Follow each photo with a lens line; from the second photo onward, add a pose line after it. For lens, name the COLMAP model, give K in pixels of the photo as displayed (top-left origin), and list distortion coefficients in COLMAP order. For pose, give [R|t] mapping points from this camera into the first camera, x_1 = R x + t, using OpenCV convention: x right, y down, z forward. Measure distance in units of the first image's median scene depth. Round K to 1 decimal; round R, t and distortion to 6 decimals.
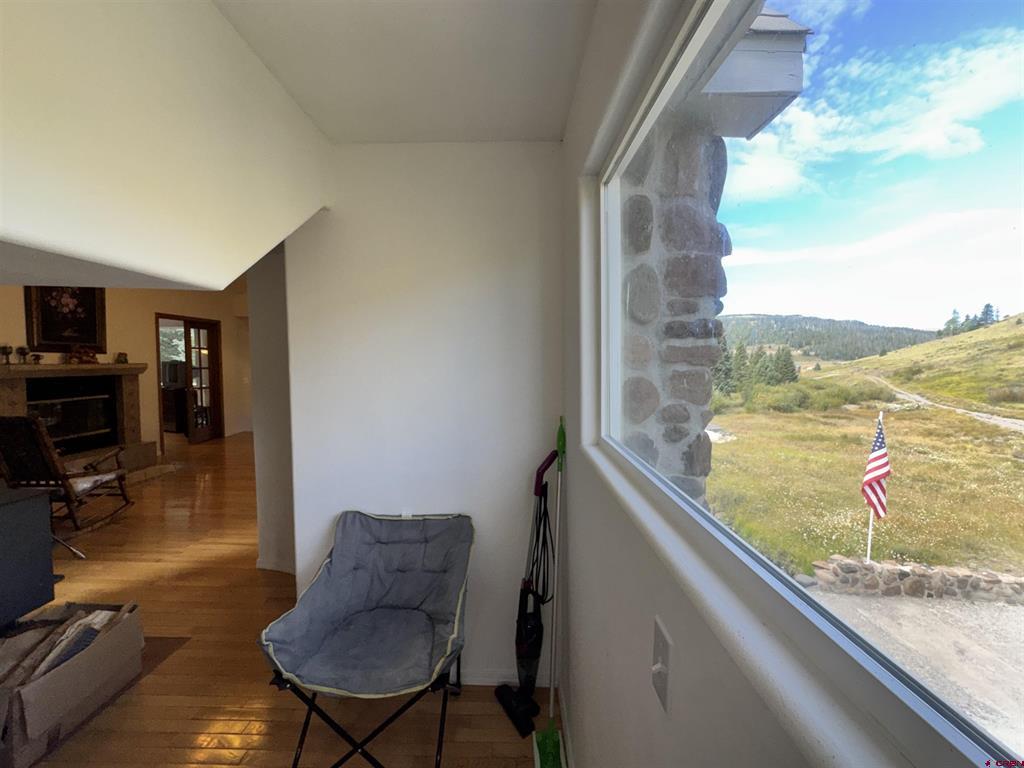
lens RADIAL K [[409.3, 0, 512.0], [0, 409.3, 384.0], [0, 0, 1]] dist [0.000562, 0.000048]
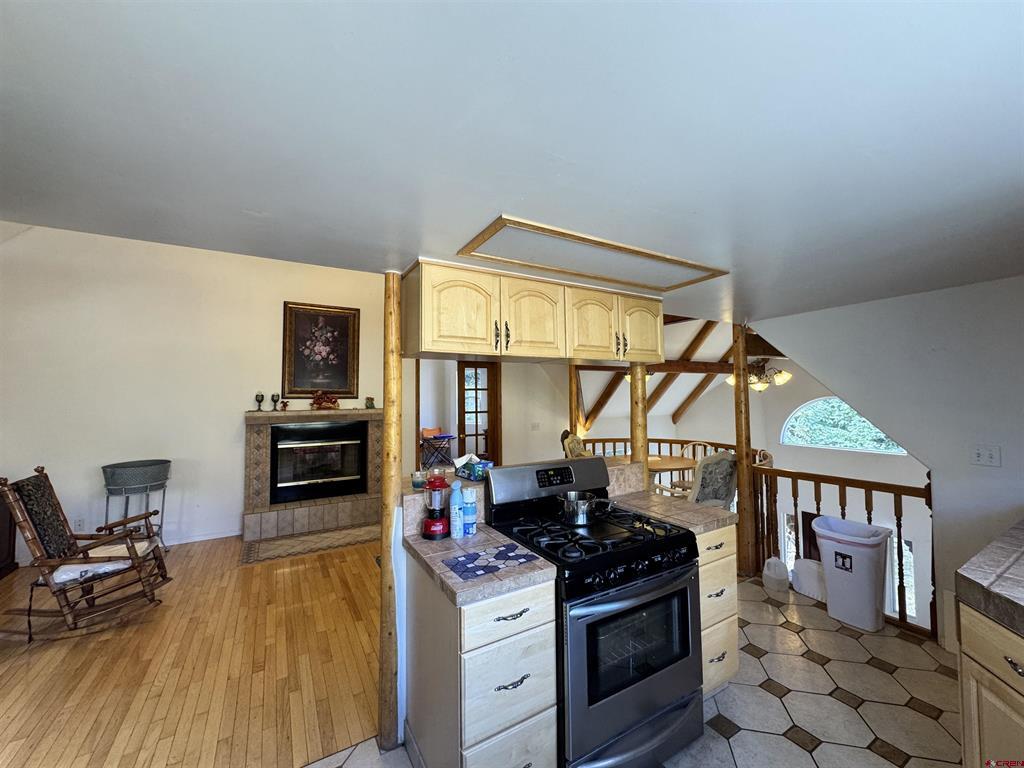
lens RADIAL K [[409.3, 0, 512.0], [0, 409.3, 384.0], [0, 0, 1]] dist [0.000562, 0.000048]
pose [[0.511500, -0.030031, -0.858759, 0.046288], [-0.040529, 0.997434, -0.059021, -0.067646], [0.858327, 0.064994, 0.508970, 0.830536]]
